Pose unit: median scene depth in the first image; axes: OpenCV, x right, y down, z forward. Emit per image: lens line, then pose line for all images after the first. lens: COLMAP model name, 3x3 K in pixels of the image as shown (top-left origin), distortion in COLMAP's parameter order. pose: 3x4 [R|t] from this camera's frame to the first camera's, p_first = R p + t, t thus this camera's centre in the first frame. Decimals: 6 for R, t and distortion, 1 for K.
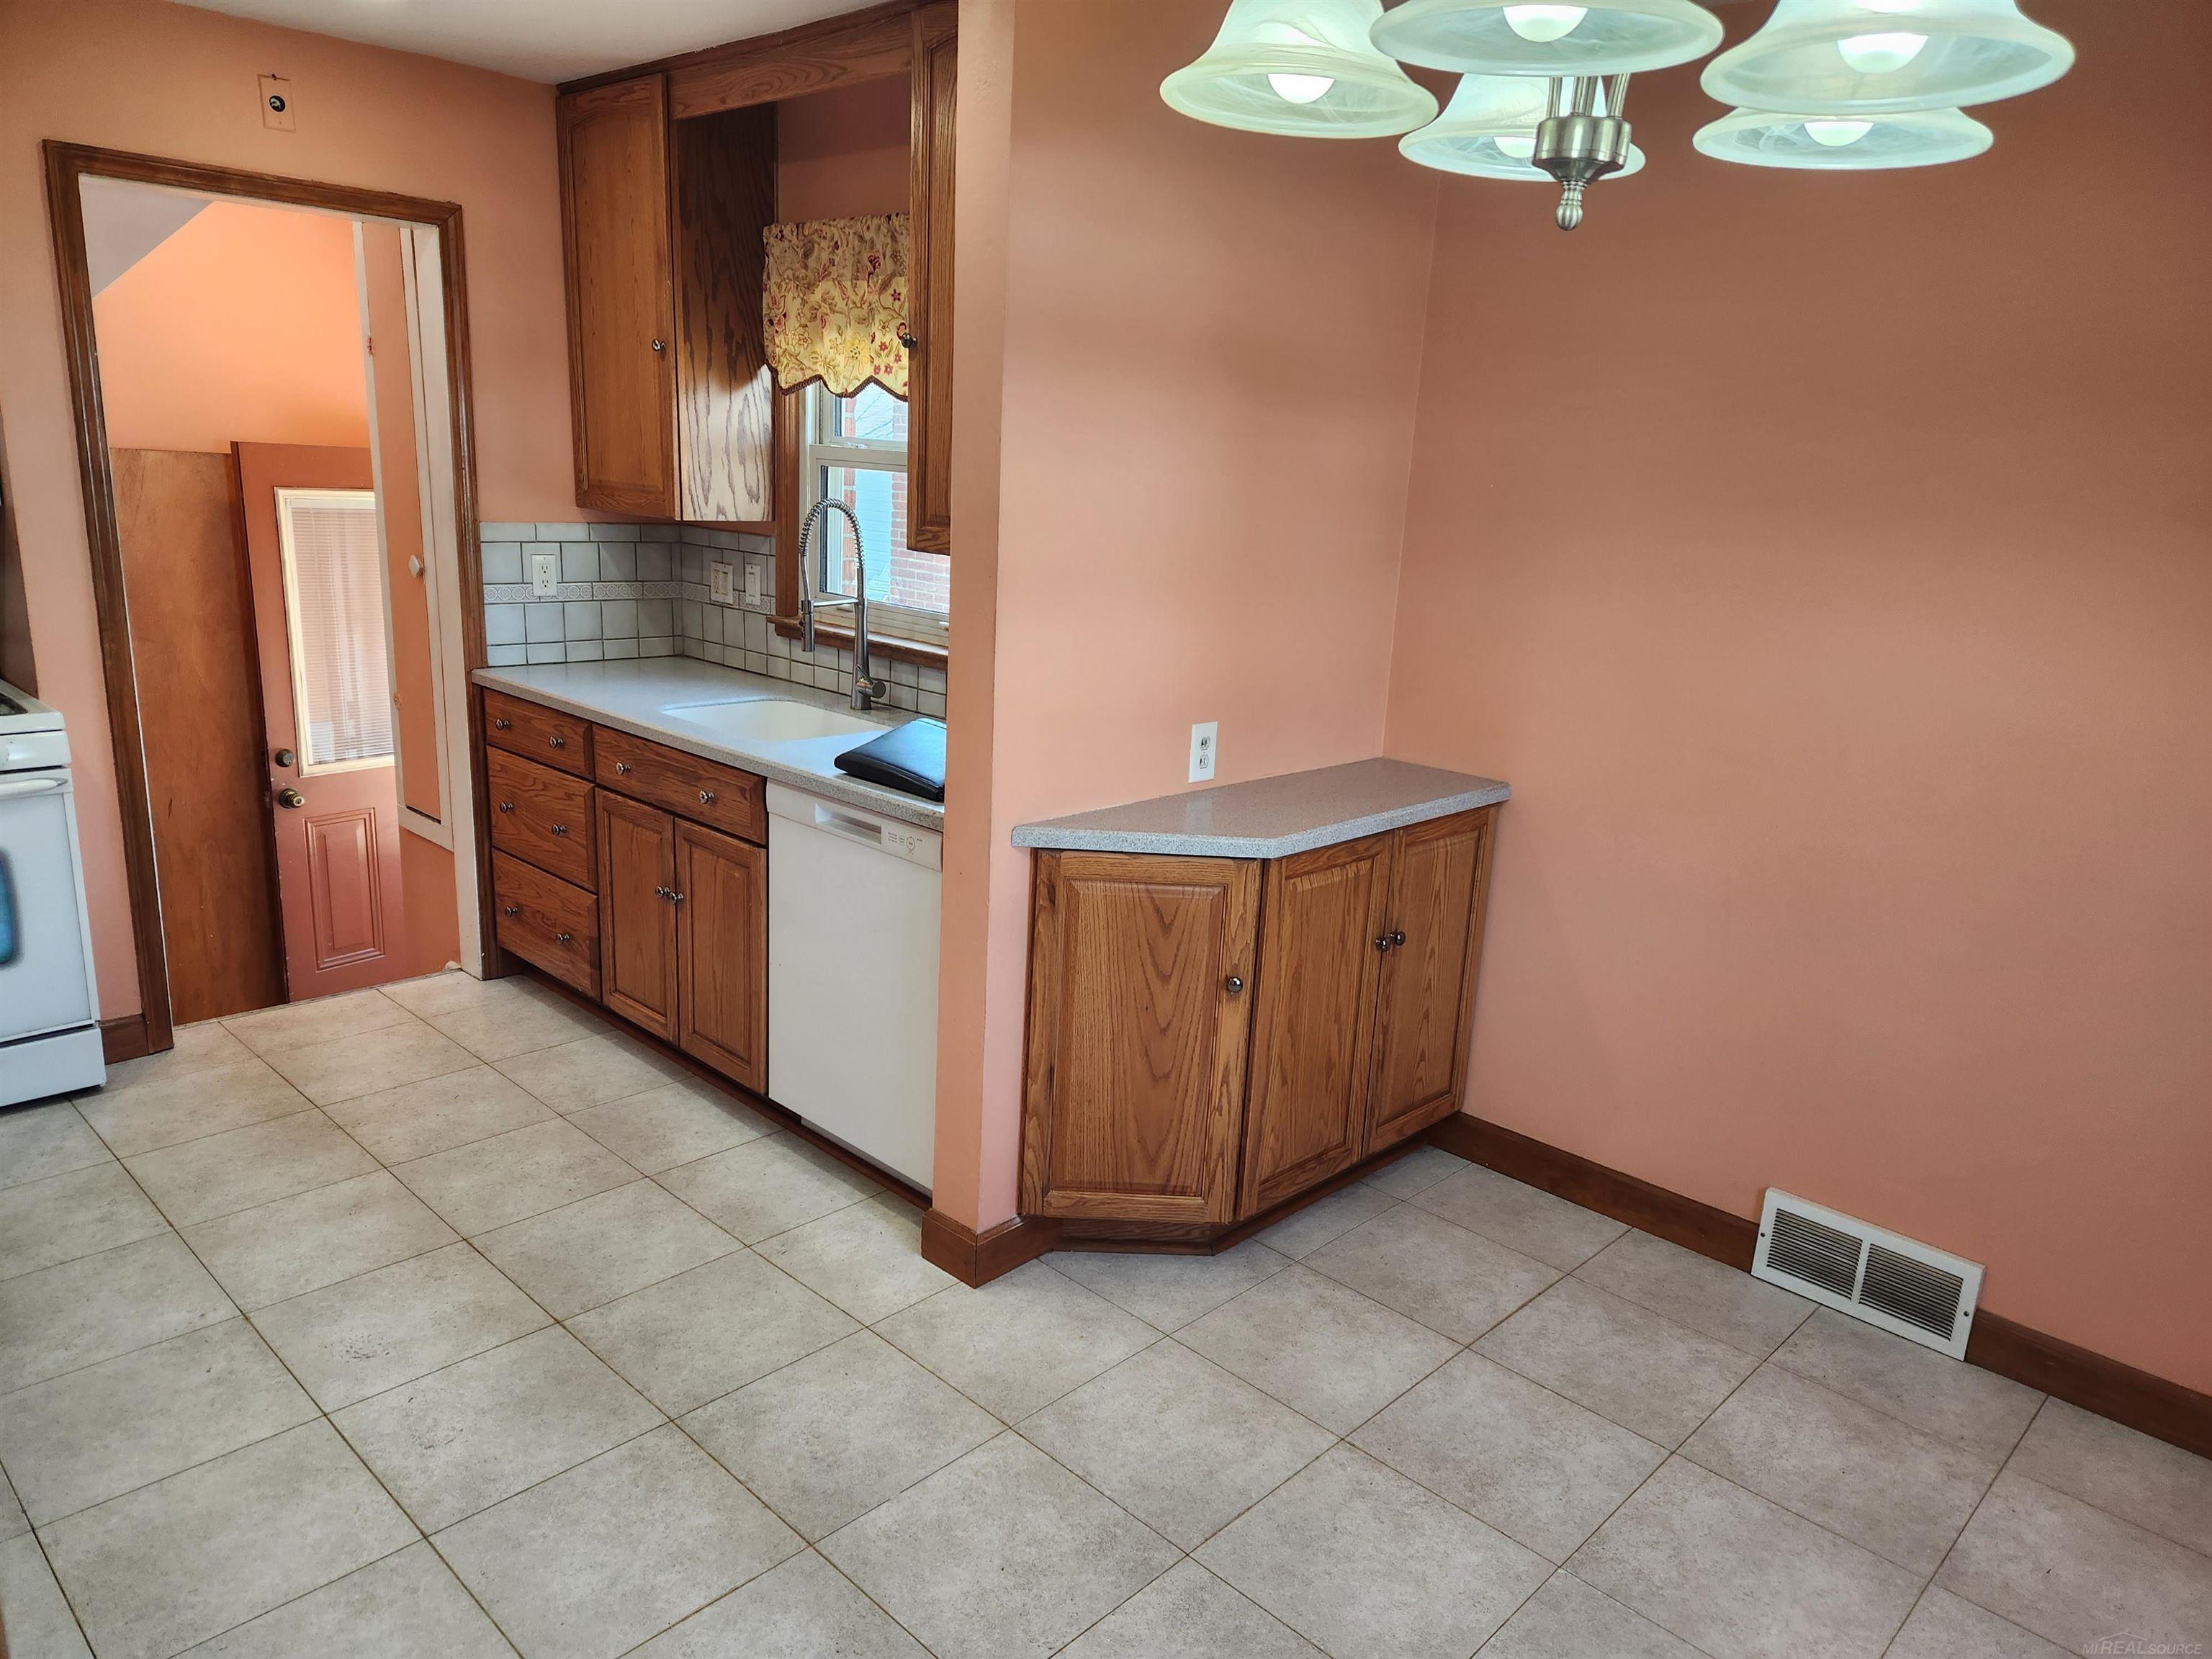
lens RADIAL K [[1480.0, 0, 1106.0], [0, 1480.0, 829.5], [0, 0, 1]] dist [0.089441, -0.081745]
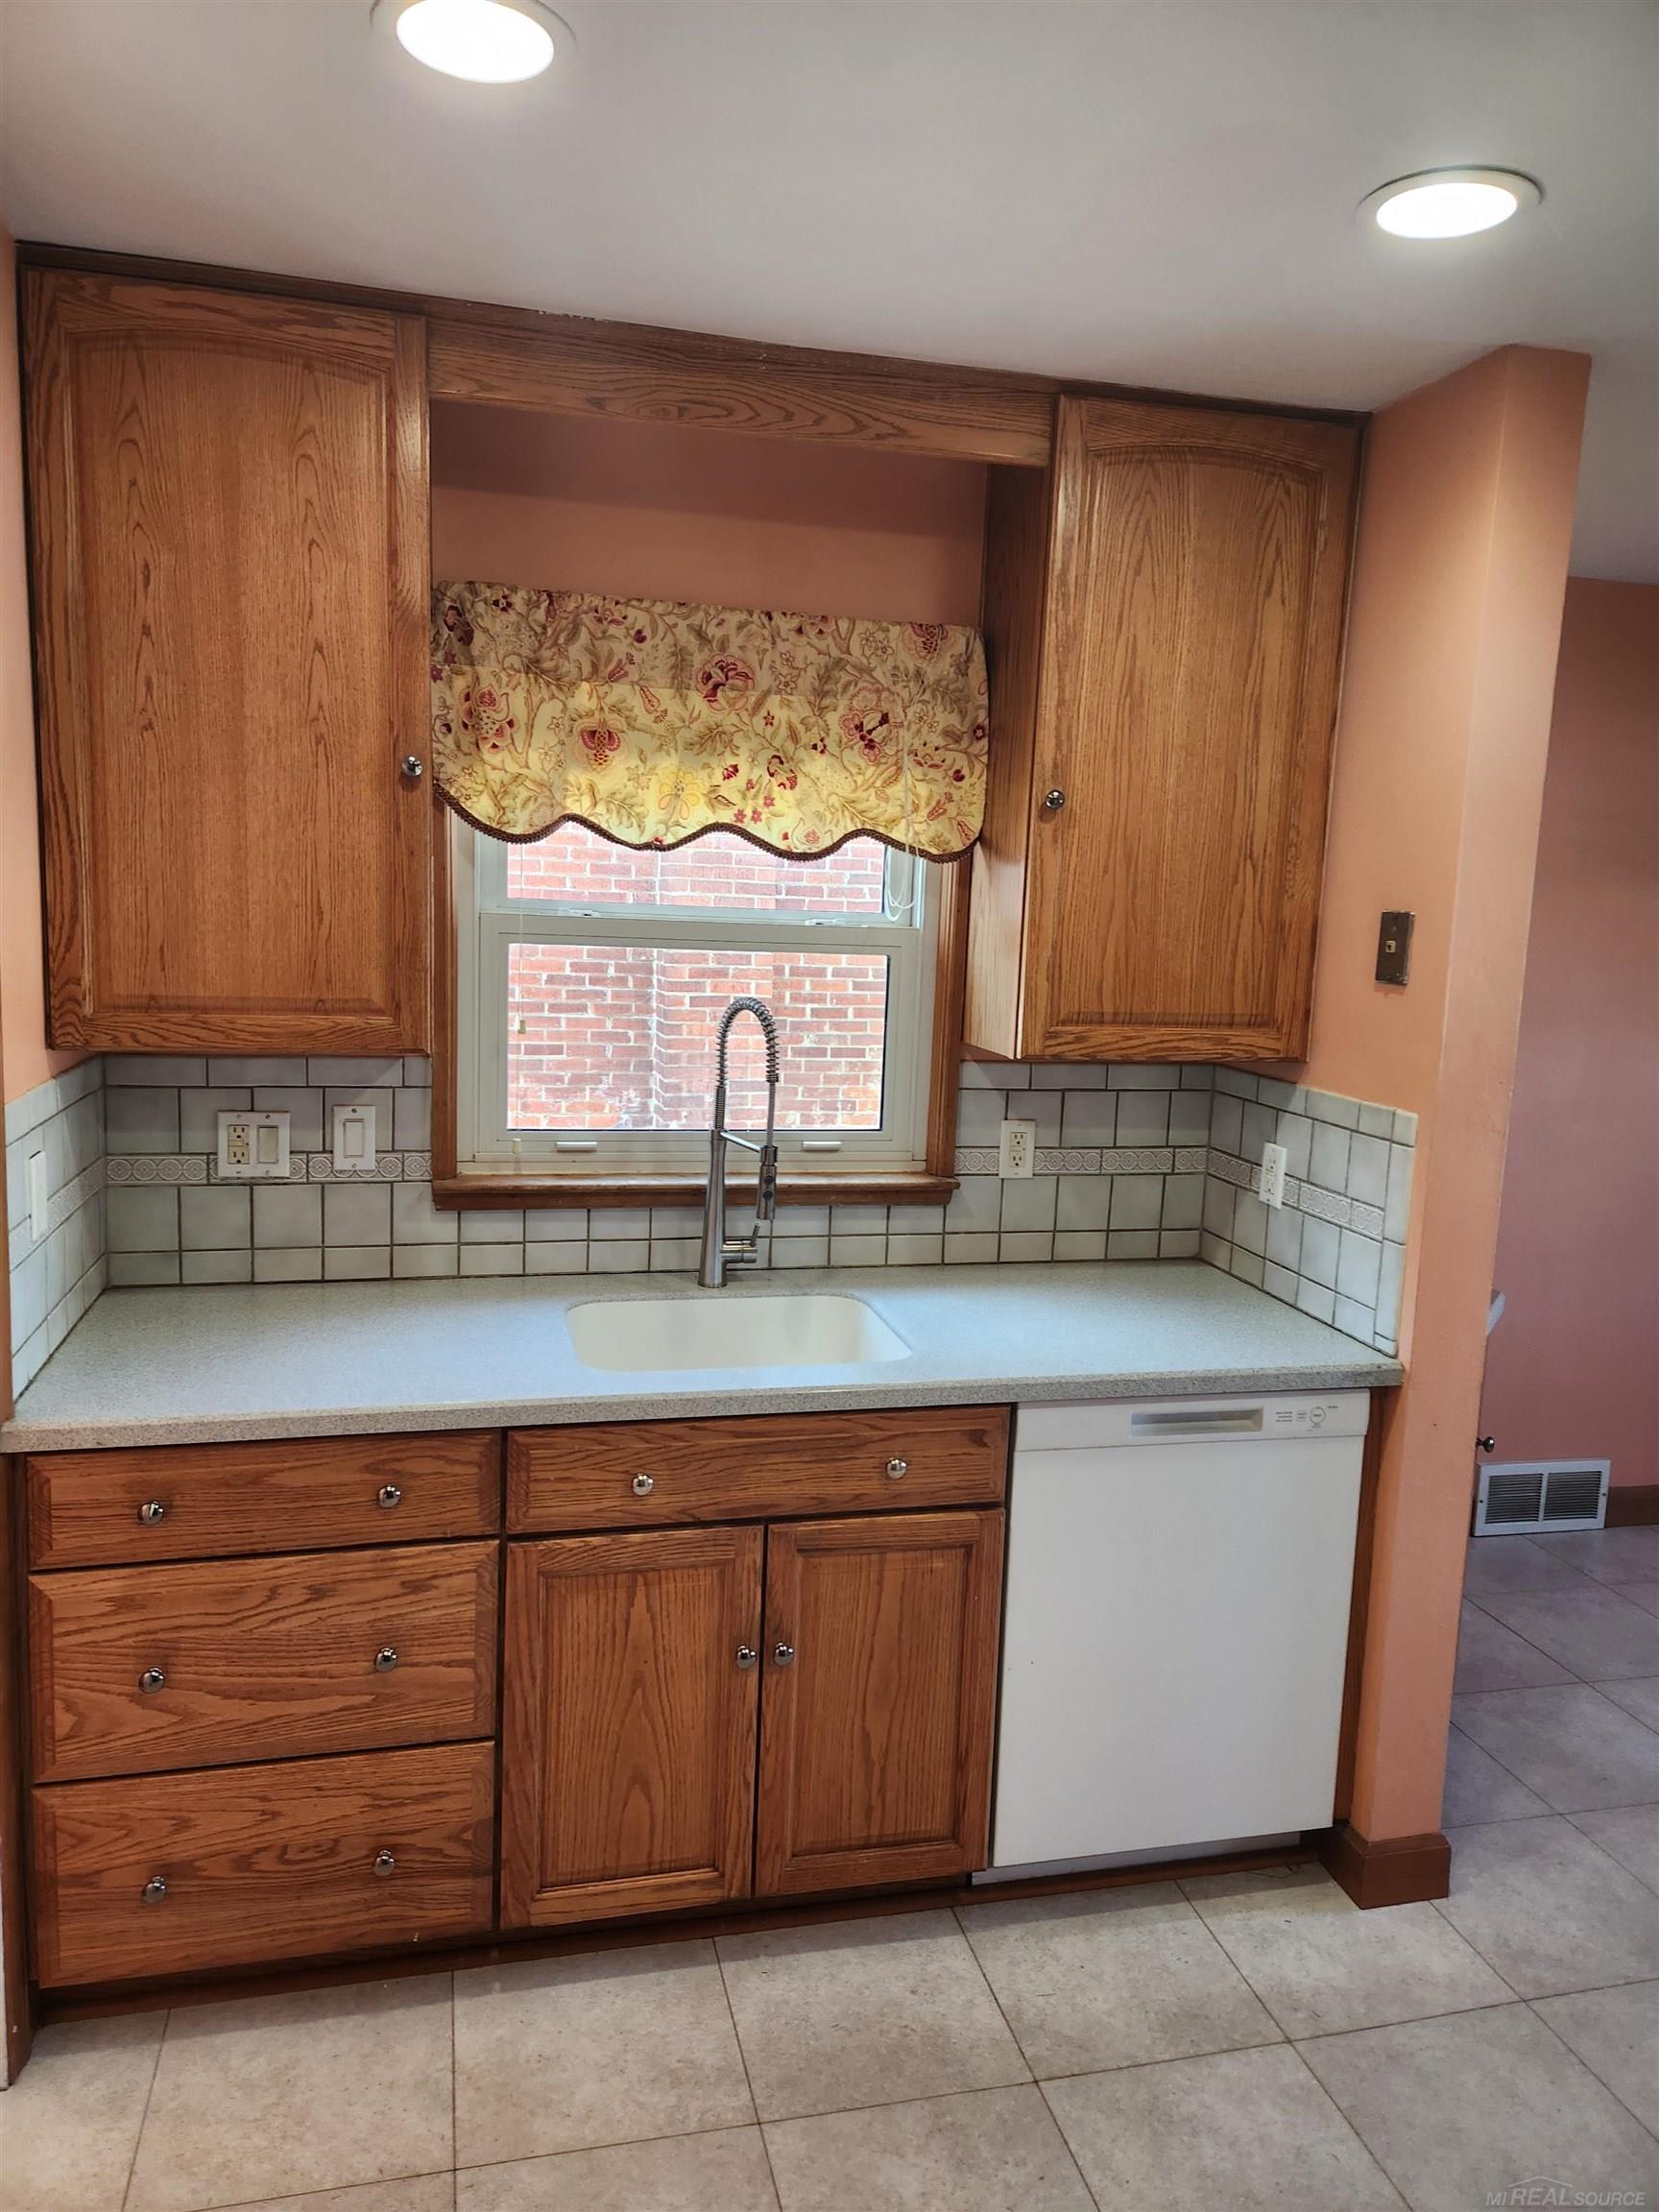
lens RADIAL K [[1480.0, 0, 804.5], [0, 1480.0, 1086.4], [0, 0, 1]] dist [0.089441, -0.081745]
pose [[0.539281, -0.141731, 0.830113, -0.747319], [0.196391, 0.979722, 0.039690, -0.202614], [-0.818906, 0.141623, 0.556180, 0.596354]]
